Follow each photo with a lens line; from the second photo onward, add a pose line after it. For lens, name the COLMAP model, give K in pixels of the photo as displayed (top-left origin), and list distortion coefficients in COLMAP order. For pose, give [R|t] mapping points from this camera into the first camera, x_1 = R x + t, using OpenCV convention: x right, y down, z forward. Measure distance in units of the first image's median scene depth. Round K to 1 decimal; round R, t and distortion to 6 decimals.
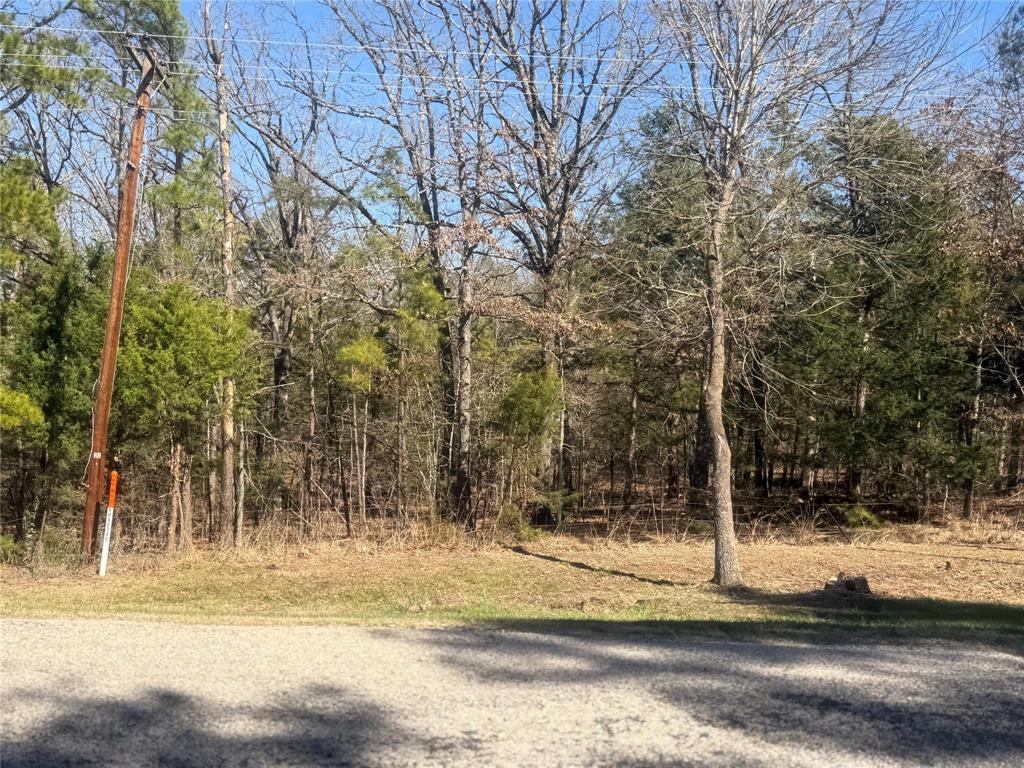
lens RADIAL K [[1068.1, 0, 512.0], [0, 1068.1, 365.1], [0, 0, 1]] dist [0.053938, 0.001304]
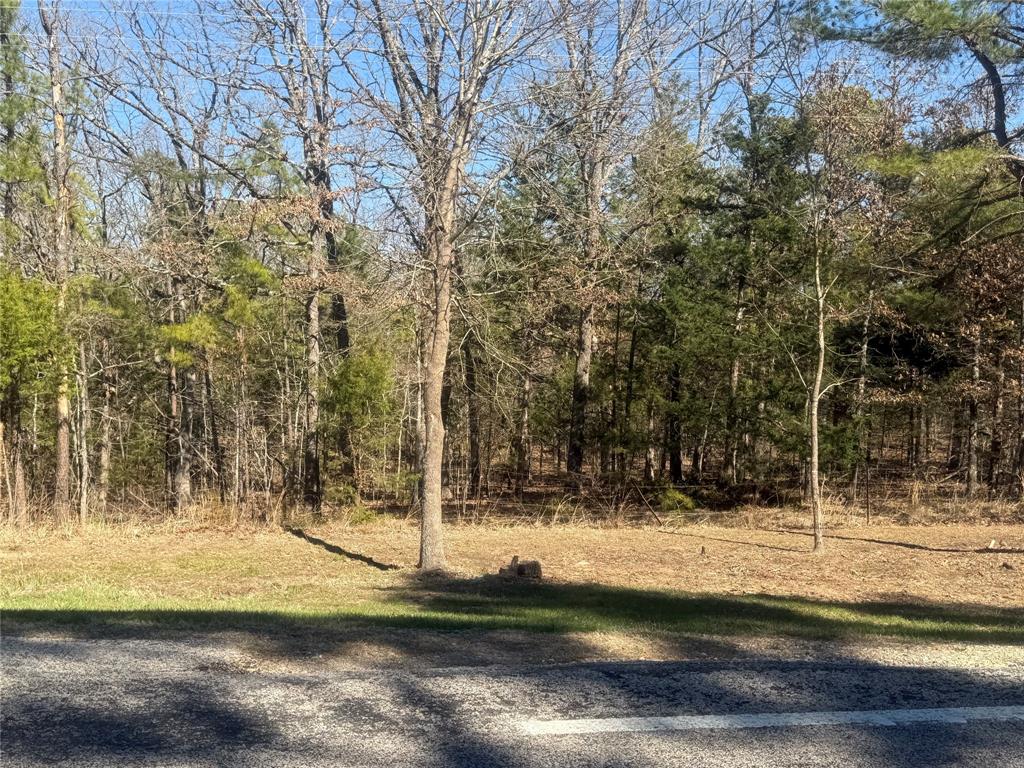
lens RADIAL K [[1080.0, 0, 512.0], [0, 1080.0, 384.0], [0, 0, 1]] dist [0.005647, -0.032535]
pose [[0.999705, 0.001899, -0.024233, 0.200255], [-0.001065, 0.999409, 0.034360, 0.003467], [0.024284, -0.034324, 0.999116, 0.025714]]
